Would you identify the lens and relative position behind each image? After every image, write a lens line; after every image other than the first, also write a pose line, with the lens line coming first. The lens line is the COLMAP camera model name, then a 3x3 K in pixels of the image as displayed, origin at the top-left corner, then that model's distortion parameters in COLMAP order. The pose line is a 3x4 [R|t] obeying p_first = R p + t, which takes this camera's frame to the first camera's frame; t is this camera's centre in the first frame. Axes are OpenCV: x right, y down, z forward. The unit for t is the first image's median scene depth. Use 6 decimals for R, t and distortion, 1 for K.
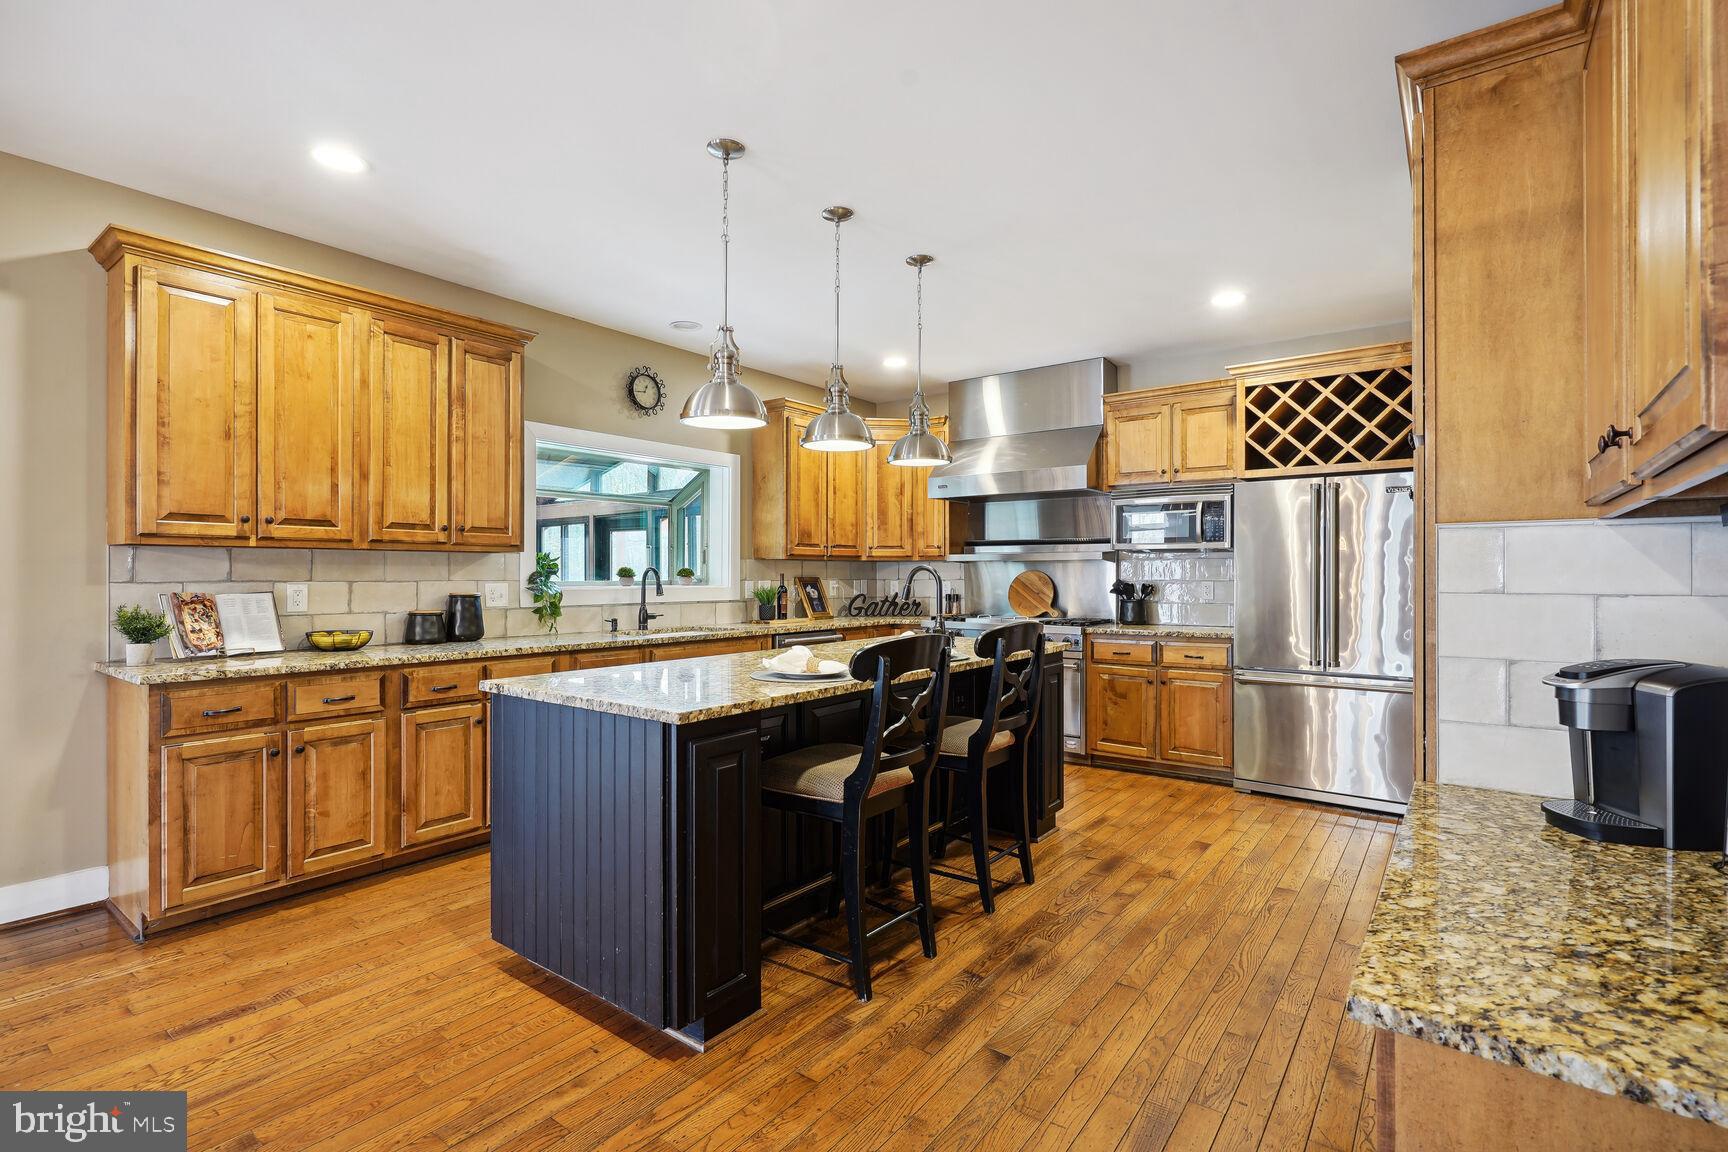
lens RADIAL K [[799.4, 0, 859.4], [0, 799.4, 575.9], [0, 0, 1]] dist [0.000109, -0.000907]
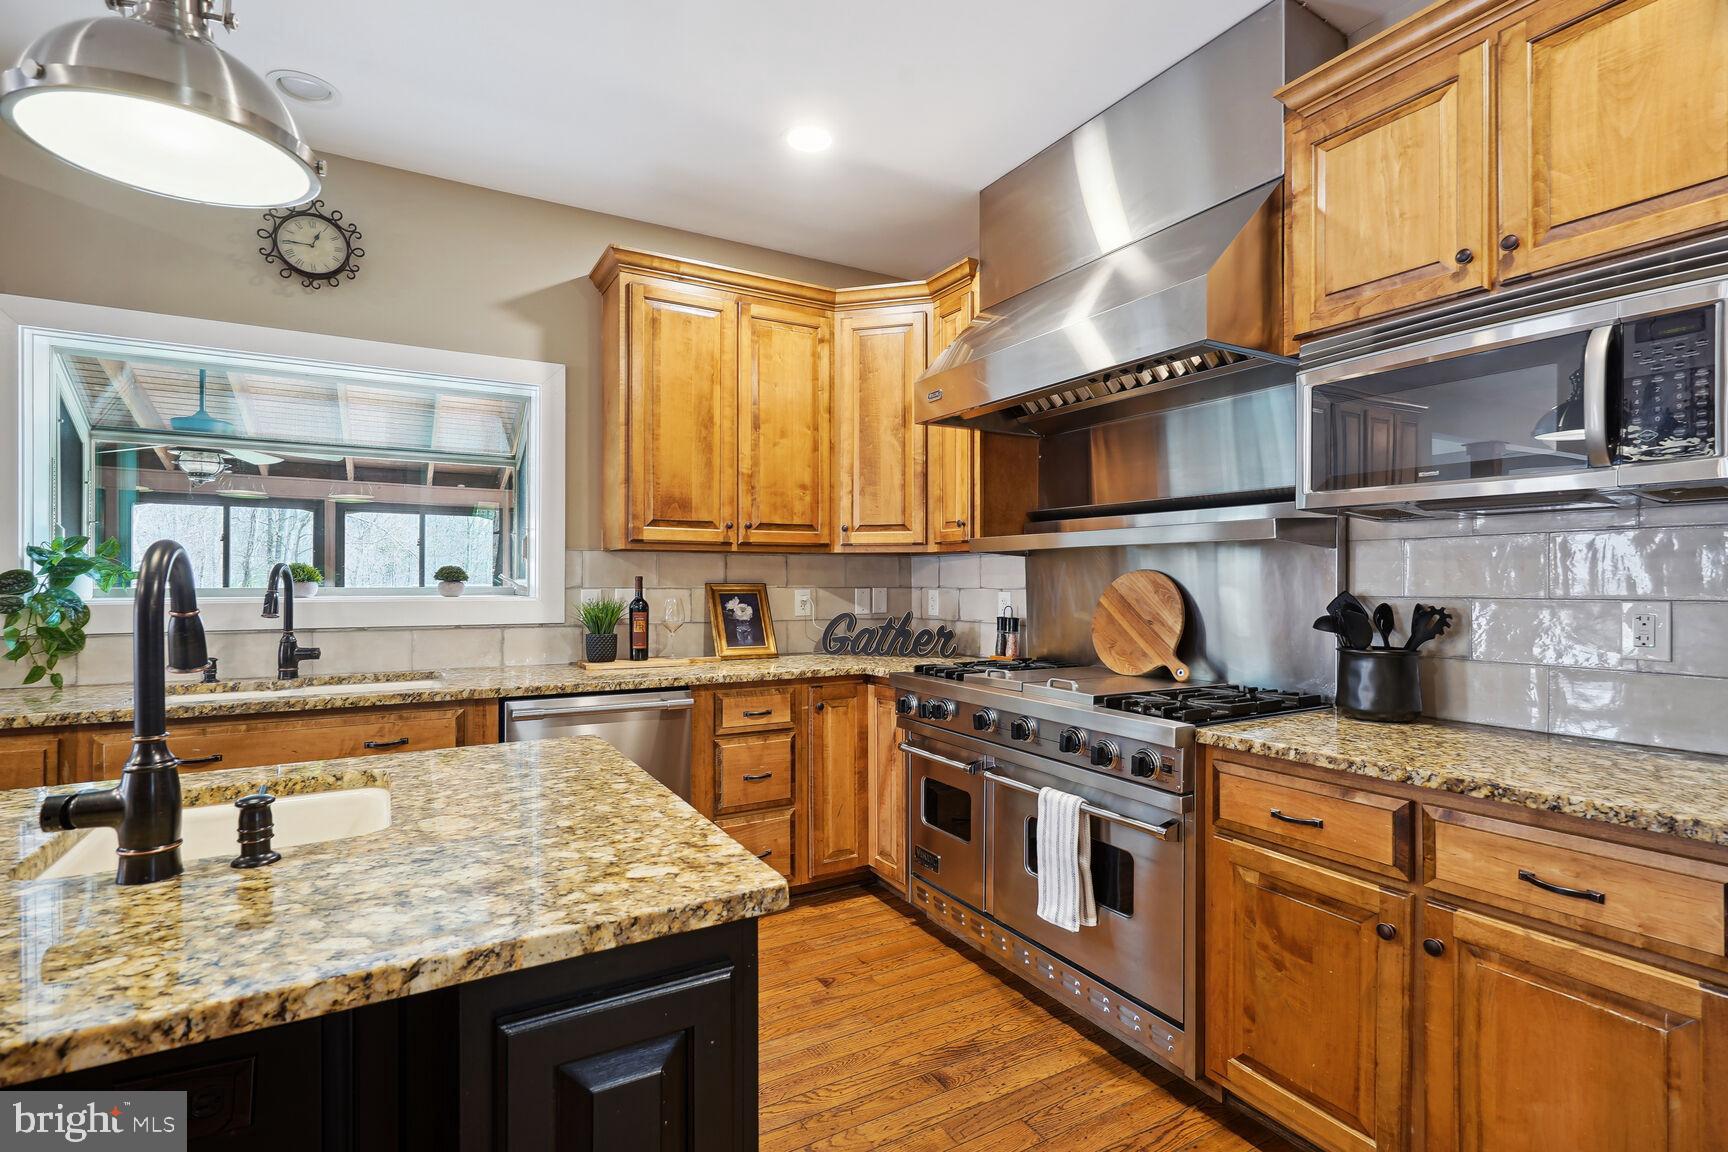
lens RADIAL K [[799.4, 0, 862.7], [0, 799.4, 583.1], [0, 0, 1]] dist [0.000109, -0.000907]
pose [[0.923108, 0.004565, -0.384514, 0.257384], [-0.003685, 0.999989, 0.003026, -0.000425], [0.384524, -0.001377, 0.923114, 0.559639]]
